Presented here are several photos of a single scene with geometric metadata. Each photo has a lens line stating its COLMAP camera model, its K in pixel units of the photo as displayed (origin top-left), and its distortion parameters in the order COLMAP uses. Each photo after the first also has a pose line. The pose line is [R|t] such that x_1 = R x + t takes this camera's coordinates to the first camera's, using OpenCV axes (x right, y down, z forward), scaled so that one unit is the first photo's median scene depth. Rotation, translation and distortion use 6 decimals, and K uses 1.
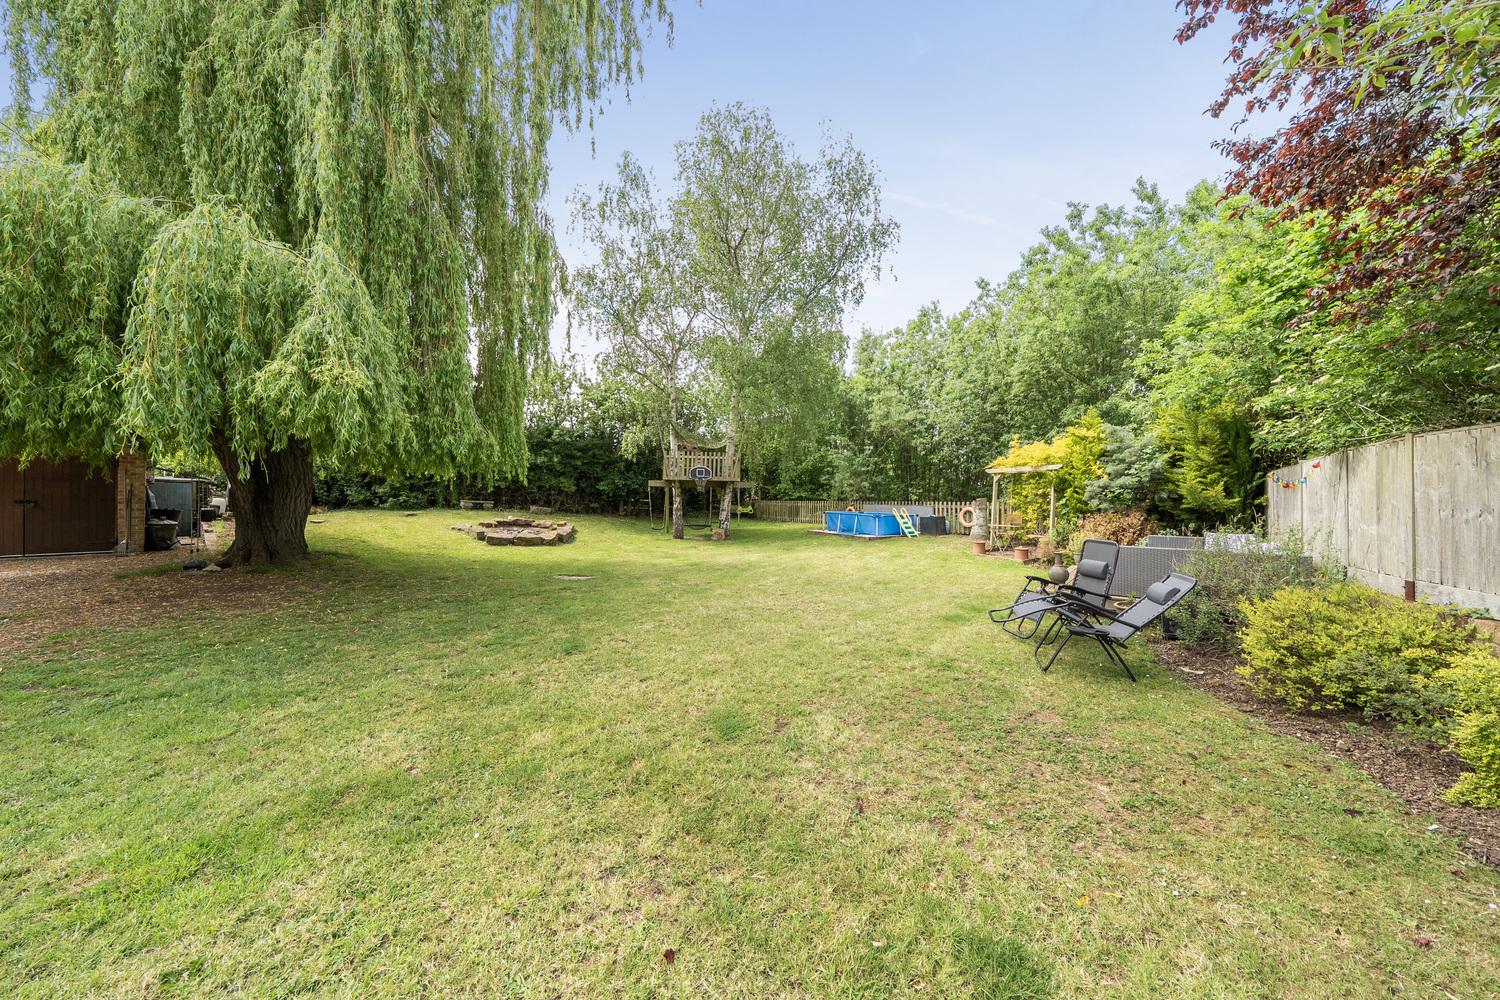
lens RADIAL K [[512.0, 0, 750.0], [0, 512.0, 500.0], [0, 0, 1]] dist [0.000561, 0.000115]
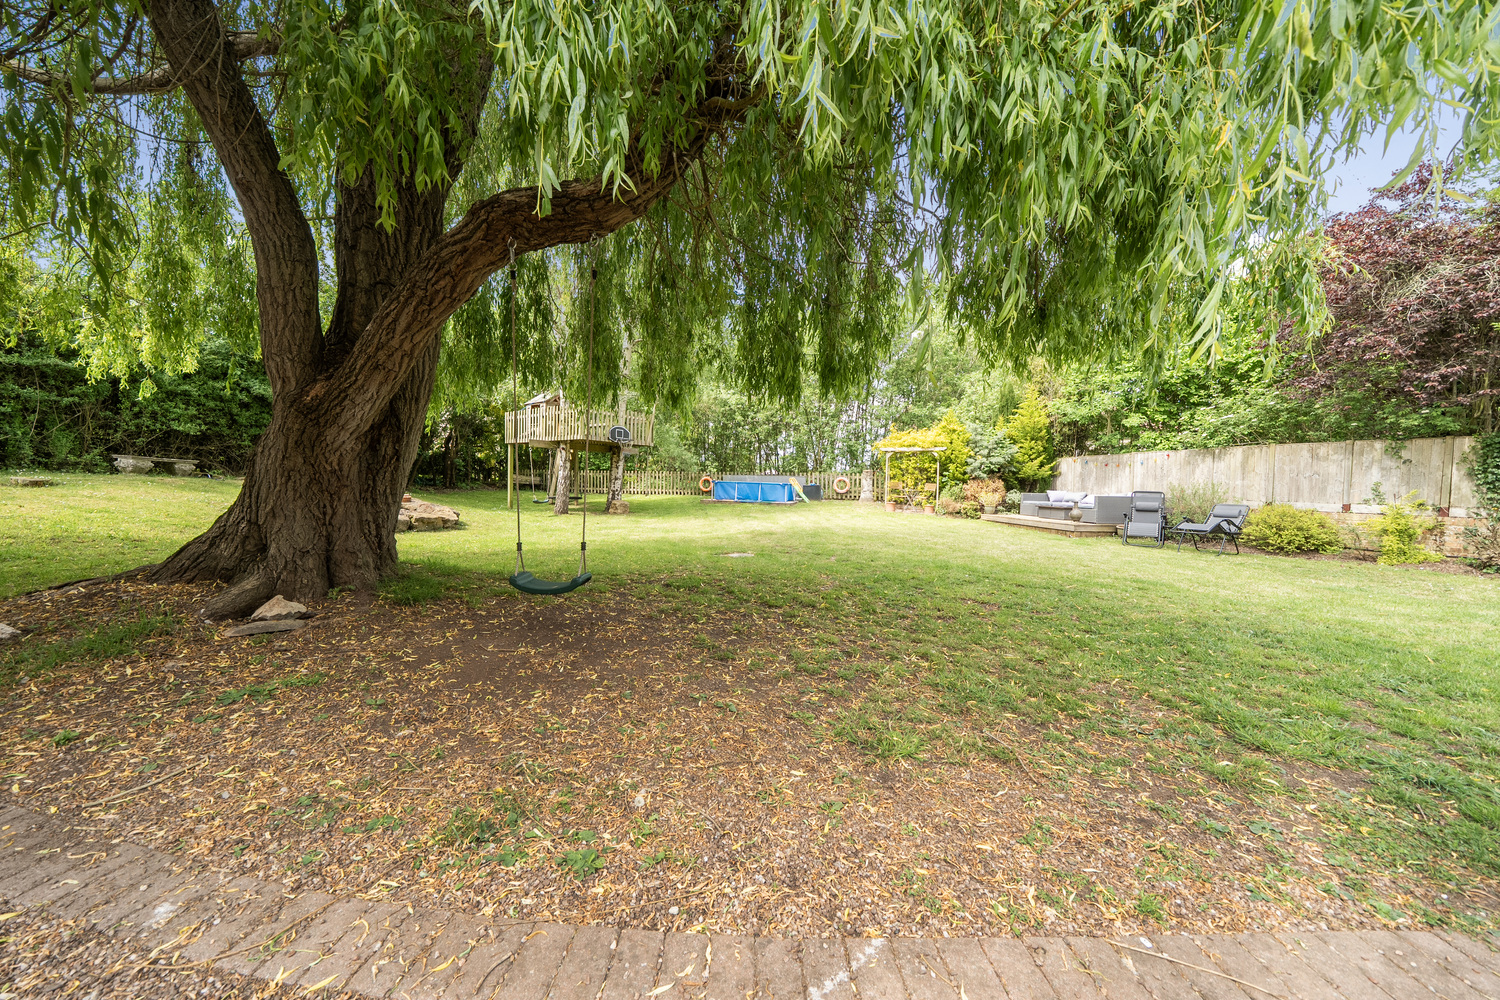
lens RADIAL K [[512.0, 0, 750.0], [0, 512.0, 500.0], [0, 0, 1]] dist [0.000561, 0.000115]
pose [[0.703622, -0.021253, 0.710256, -0.522615], [-0.013786, 0.998956, 0.043550, 0.014934], [-0.710440, -0.040434, 0.702595, 0.230104]]
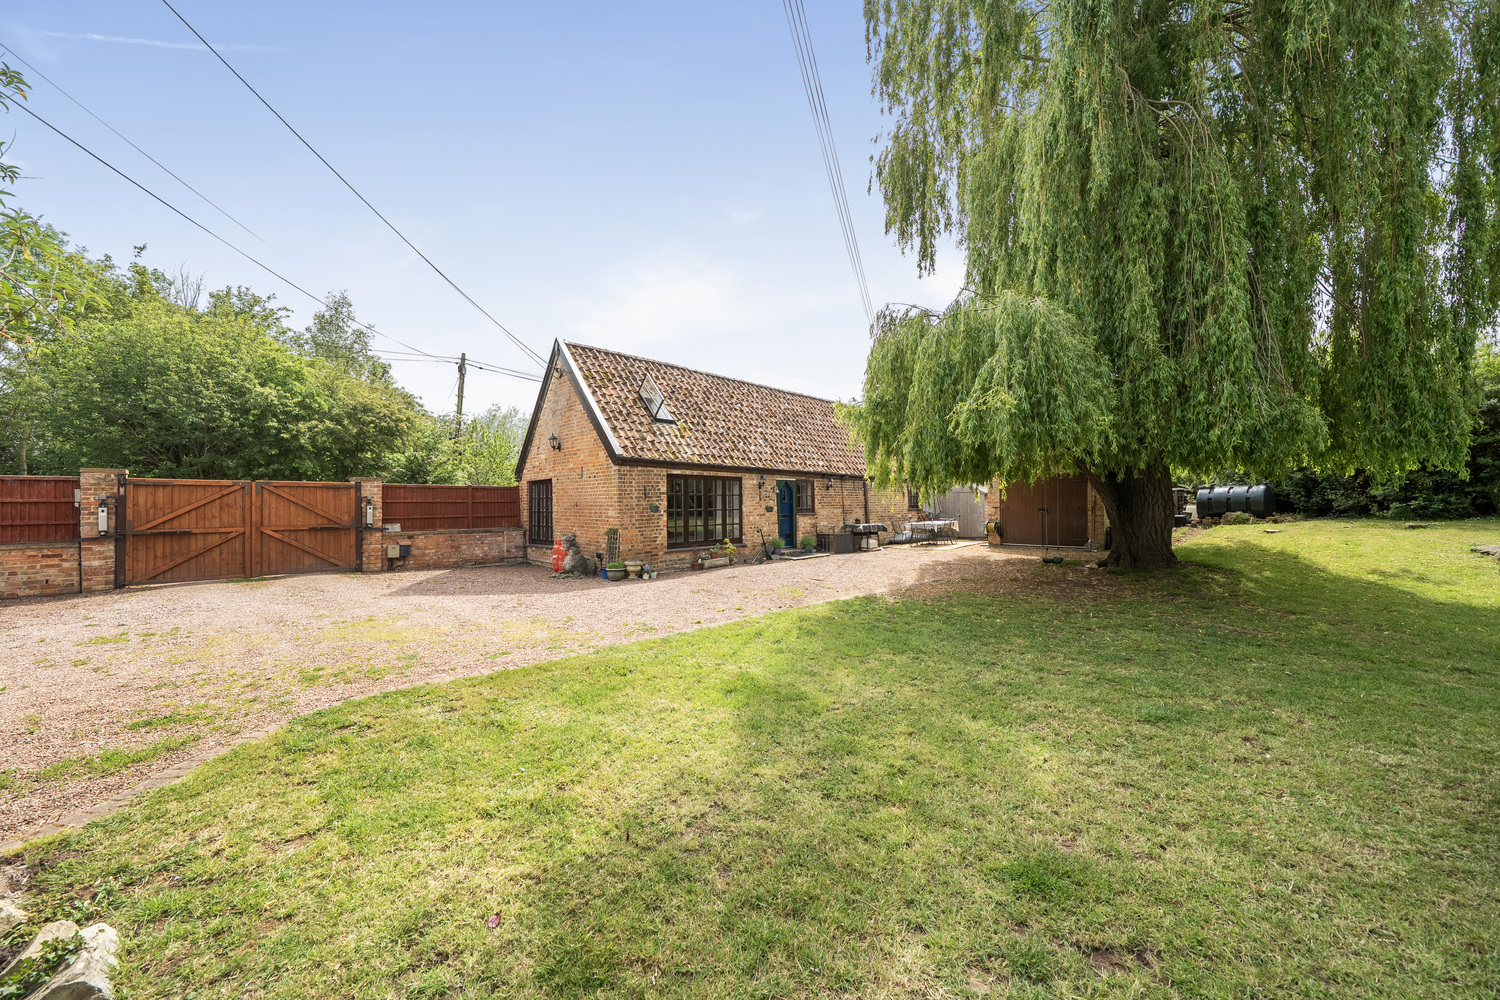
lens RADIAL K [[549.1, 0, 750.0], [0, 549.1, 500.0], [0, 0, 1]] dist [0.000588, 0.000092]
pose [[-0.048861, -0.016450, -0.998670, 0.124832], [0.009208, 0.999814, -0.016920, -0.003245], [0.998763, -0.010022, -0.048701, 0.124860]]
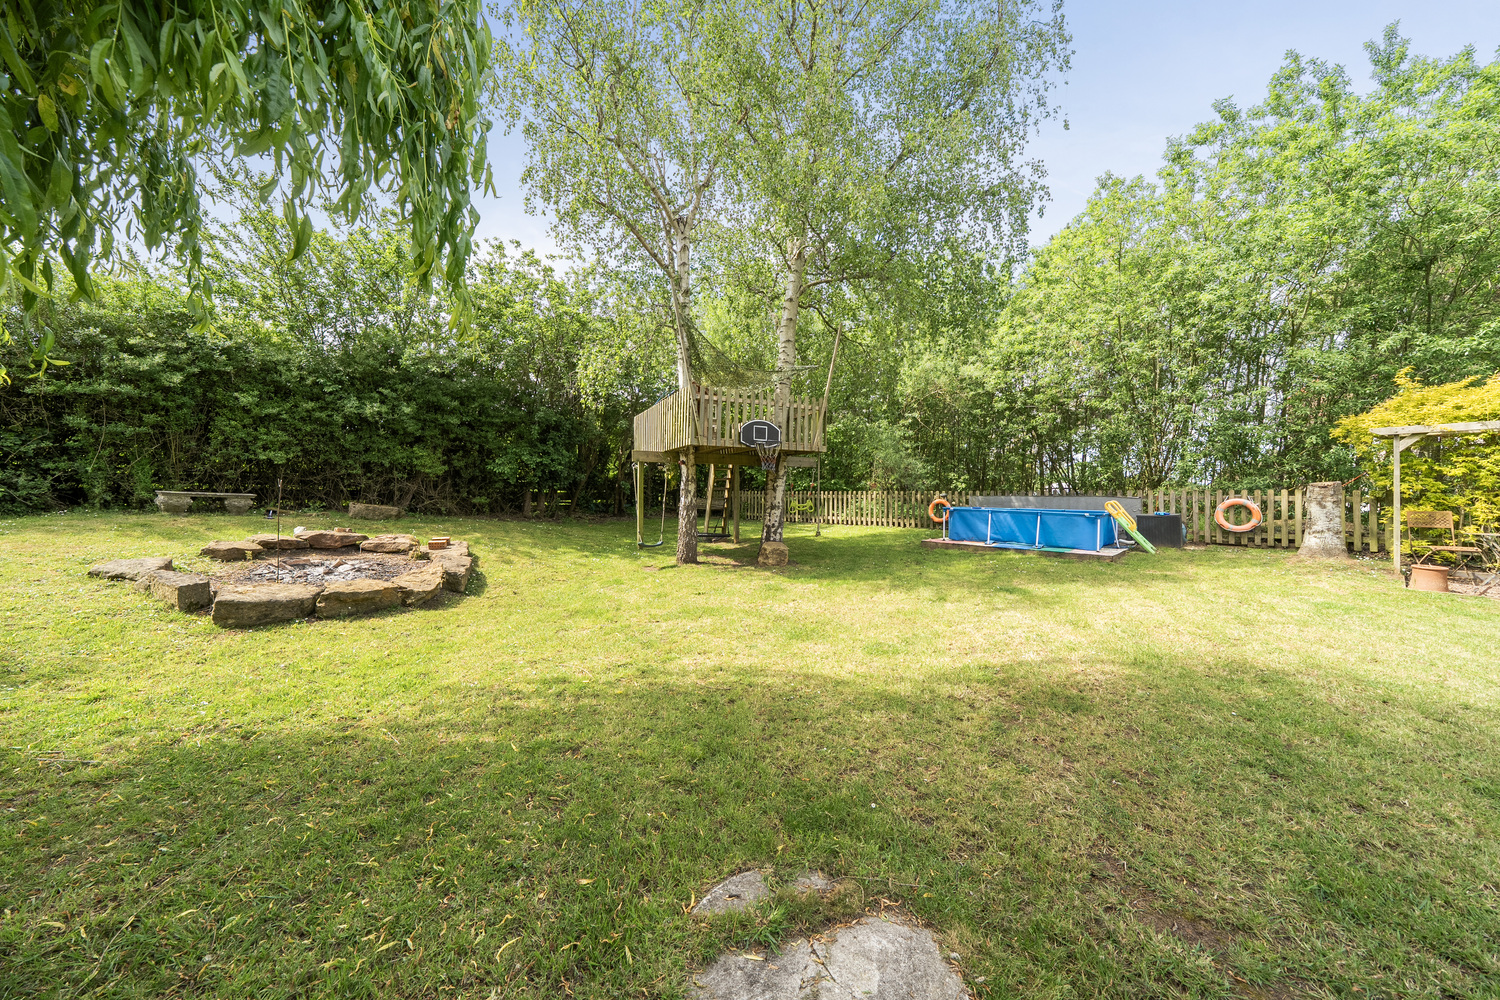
lens RADIAL K [[513.8, 0, 746.7], [0, 513.8, 493.6], [0, 0, 1]] dist [-0.000582, -0.000084]
pose [[0.959708, -0.003798, 0.280973, -0.236087], [0.003283, 0.999992, 0.002302, 0.003566], [-0.280980, -0.001287, 0.959713, 0.495791]]
